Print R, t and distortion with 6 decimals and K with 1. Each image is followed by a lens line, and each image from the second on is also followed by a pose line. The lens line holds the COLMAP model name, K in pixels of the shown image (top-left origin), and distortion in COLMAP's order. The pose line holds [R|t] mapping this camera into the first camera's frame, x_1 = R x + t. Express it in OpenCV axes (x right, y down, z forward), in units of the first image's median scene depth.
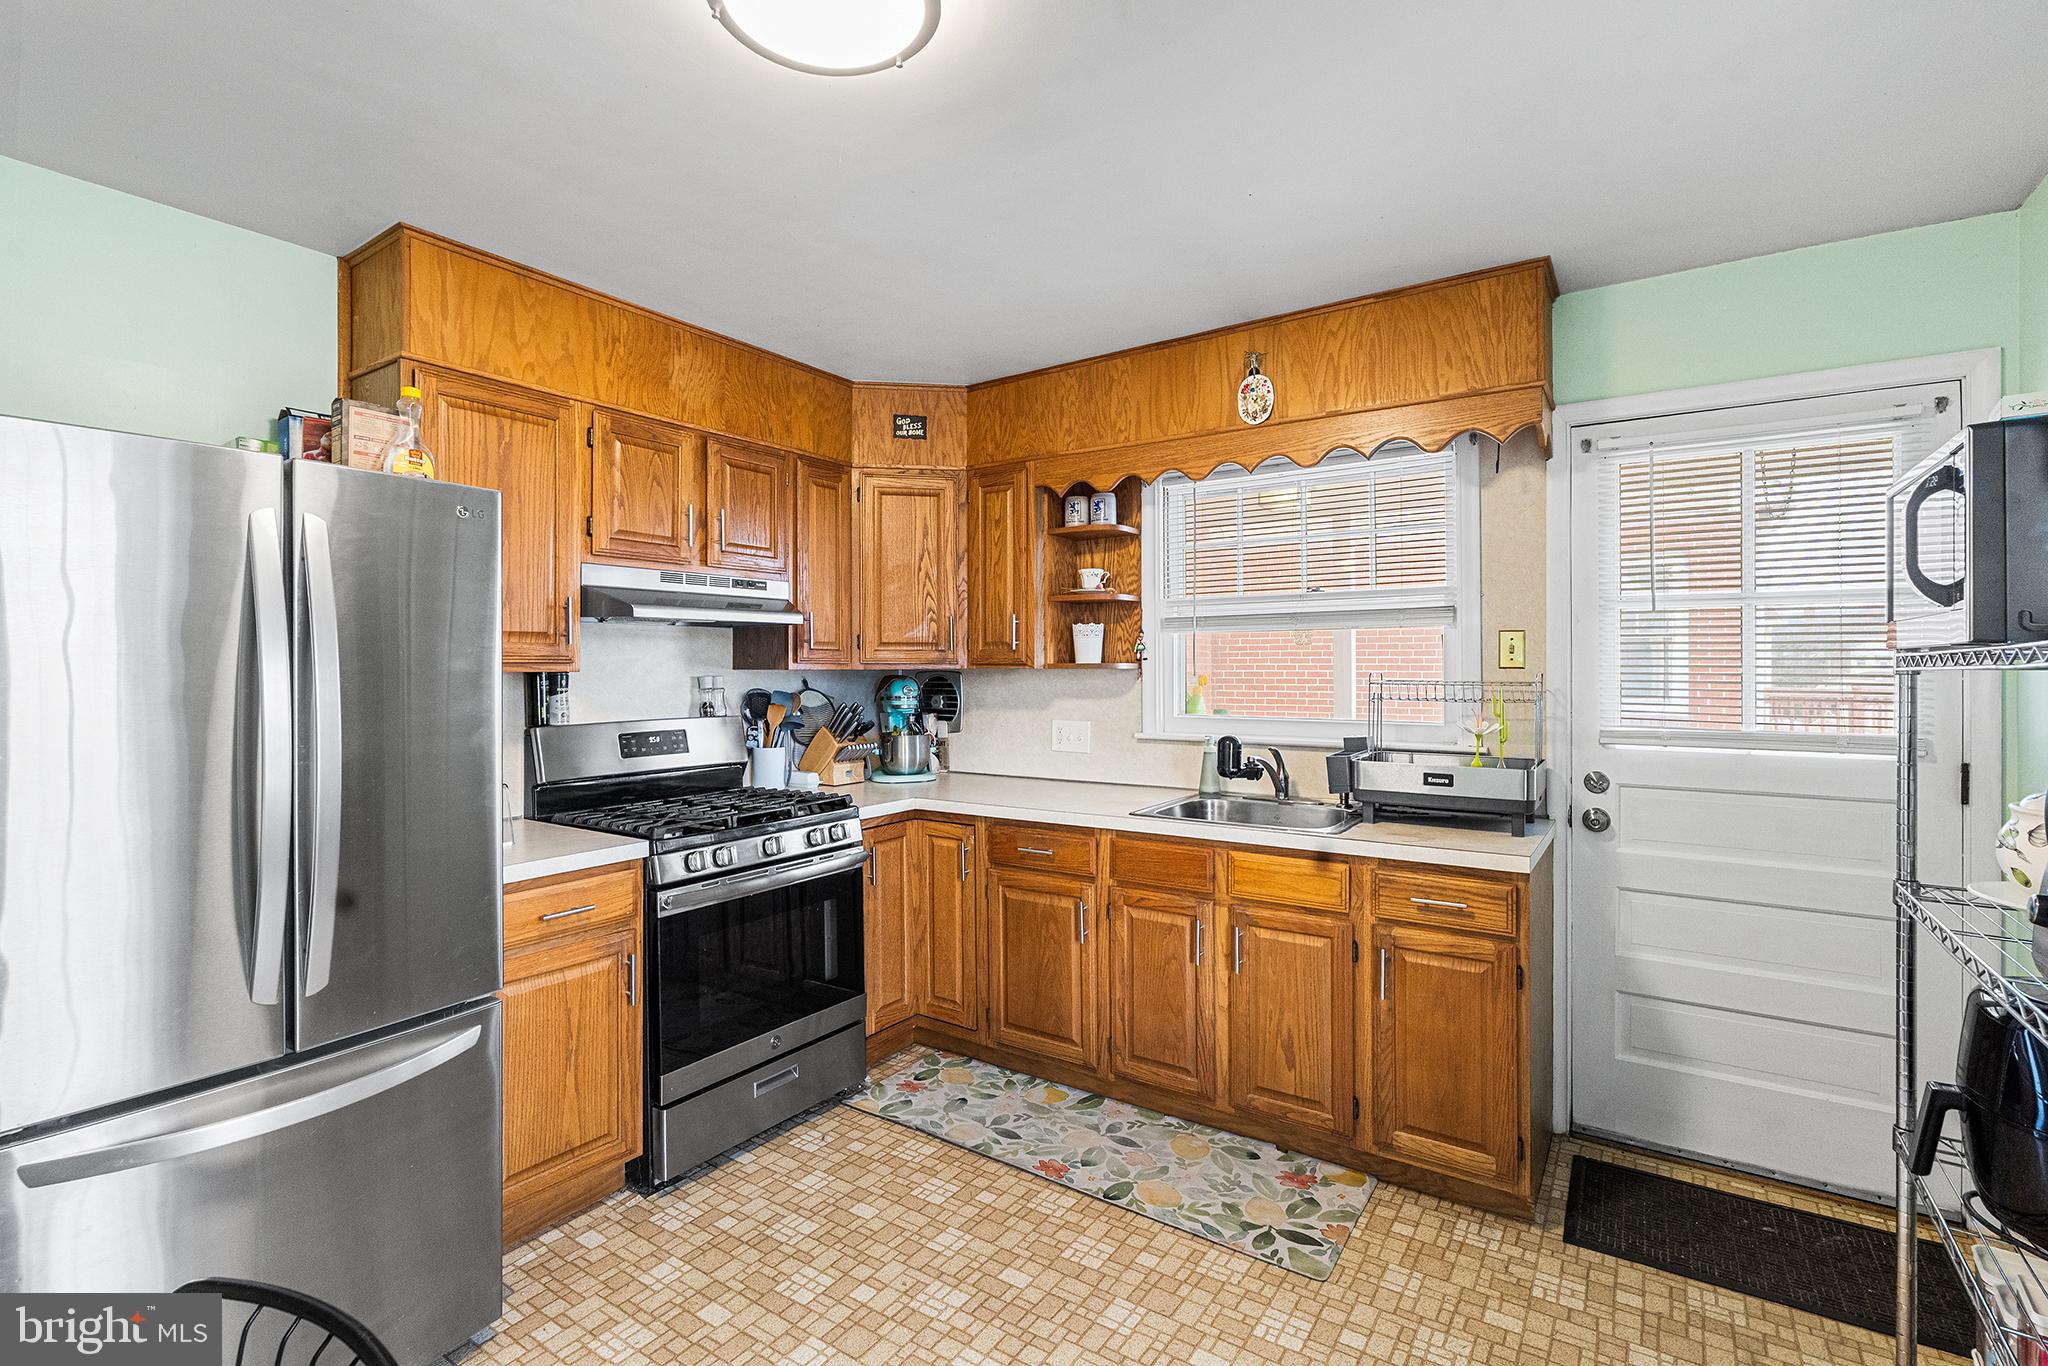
lens RADIAL K [[944.6, 0, 1014.4], [0, 944.6, 663.7], [0, 0, 1]] dist [-0.002052, 0.000455]
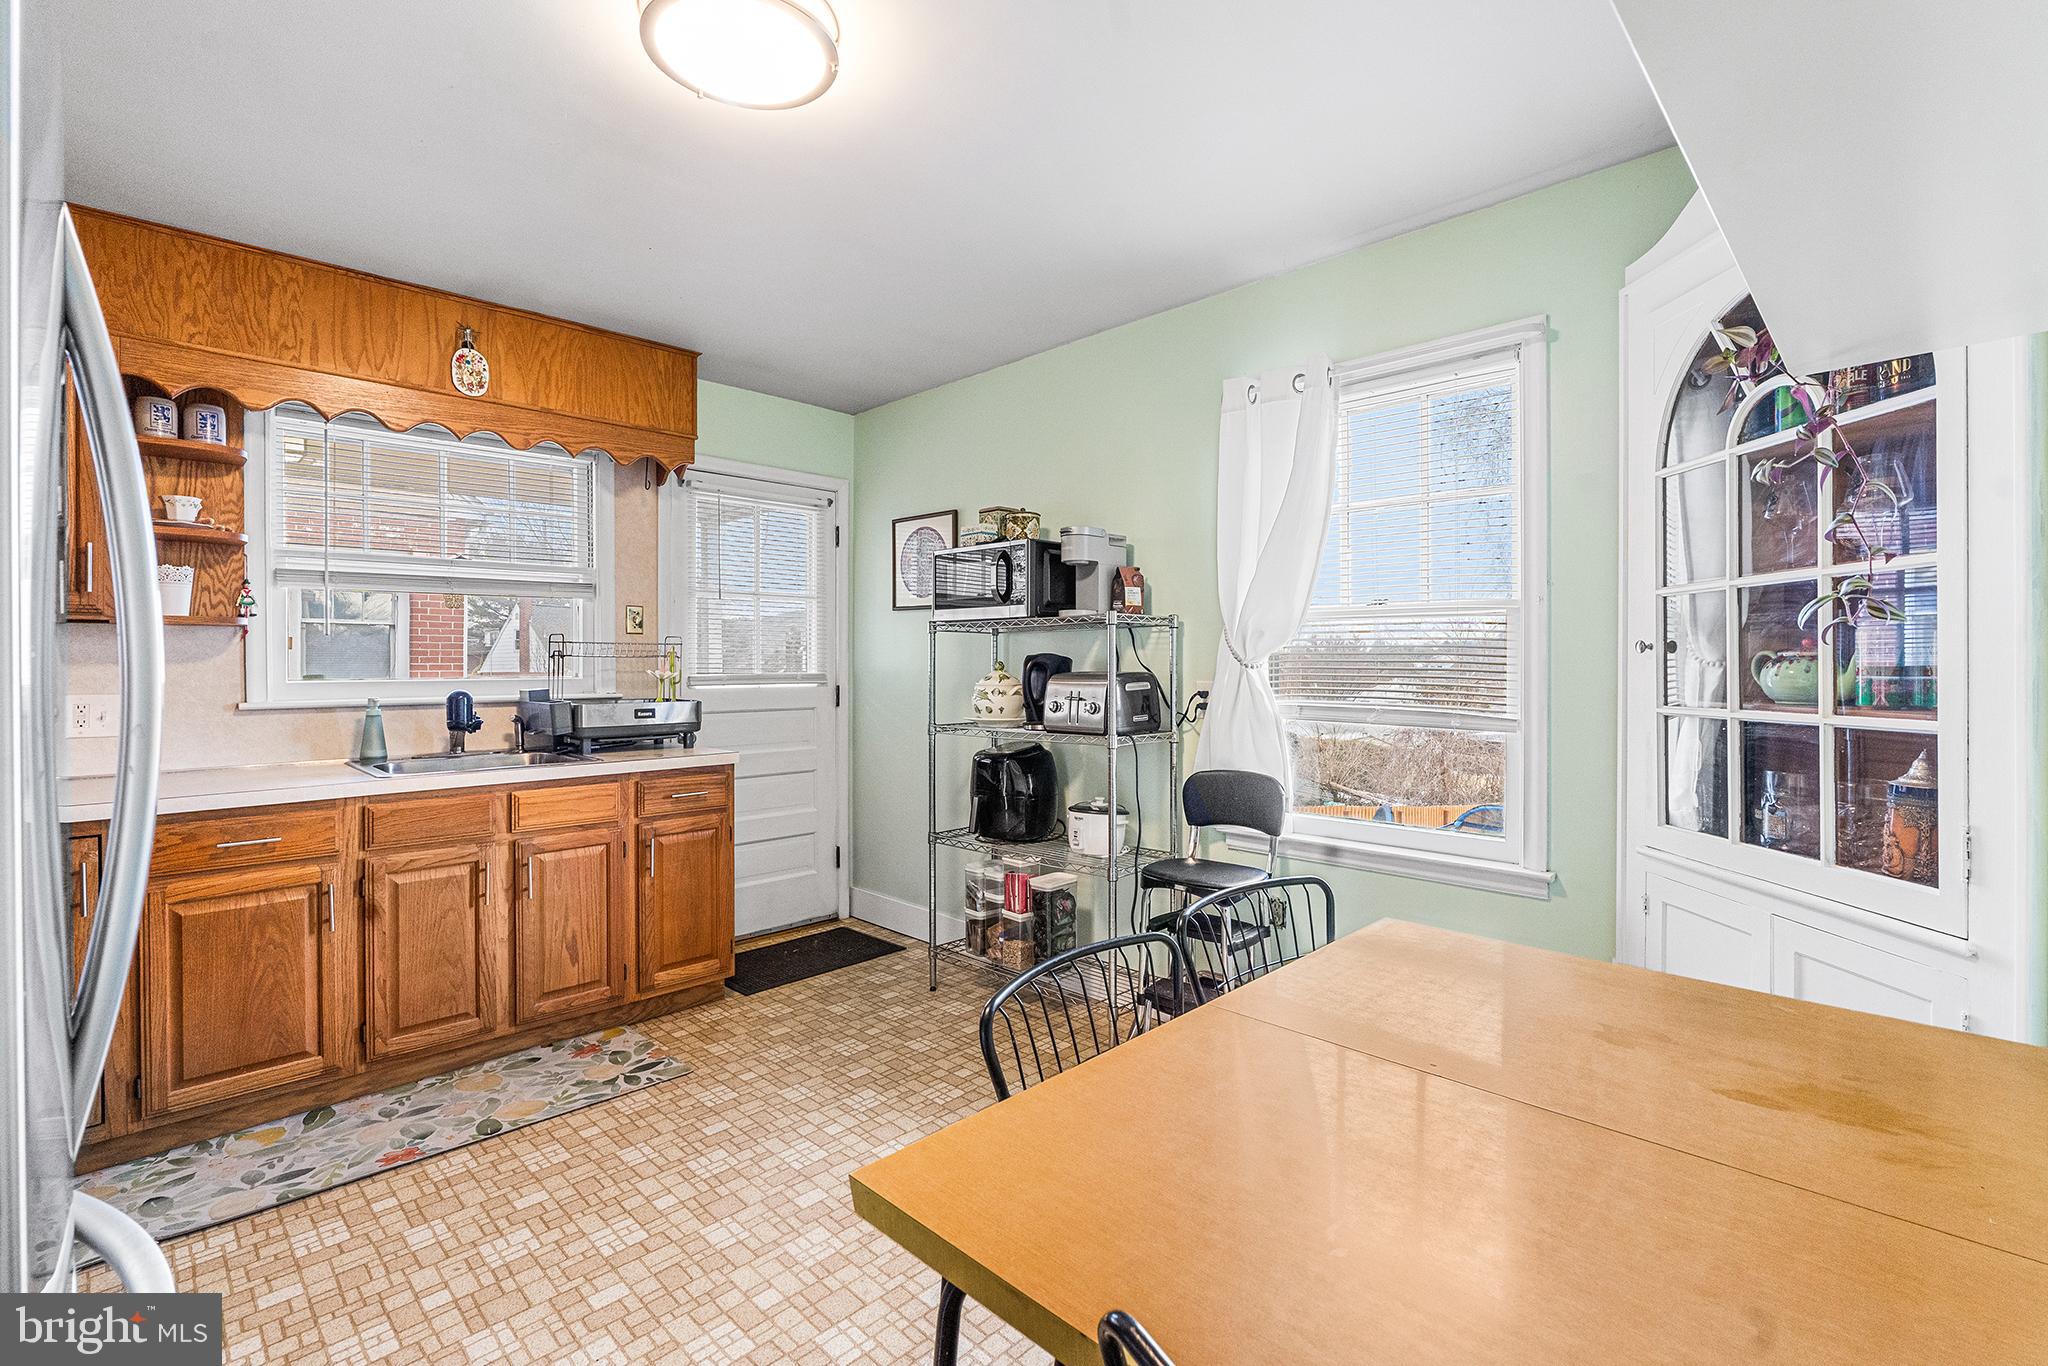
lens RADIAL K [[944.6, 0, 1014.4], [0, 944.6, 663.7], [0, 0, 1]] dist [-0.002052, 0.000455]
pose [[0.173978, 0.000981, 0.984749, -0.742214], [0.000139, 0.999999, -0.001021, 0.051413], [-0.984750, 0.000314, 0.173978, 0.239324]]
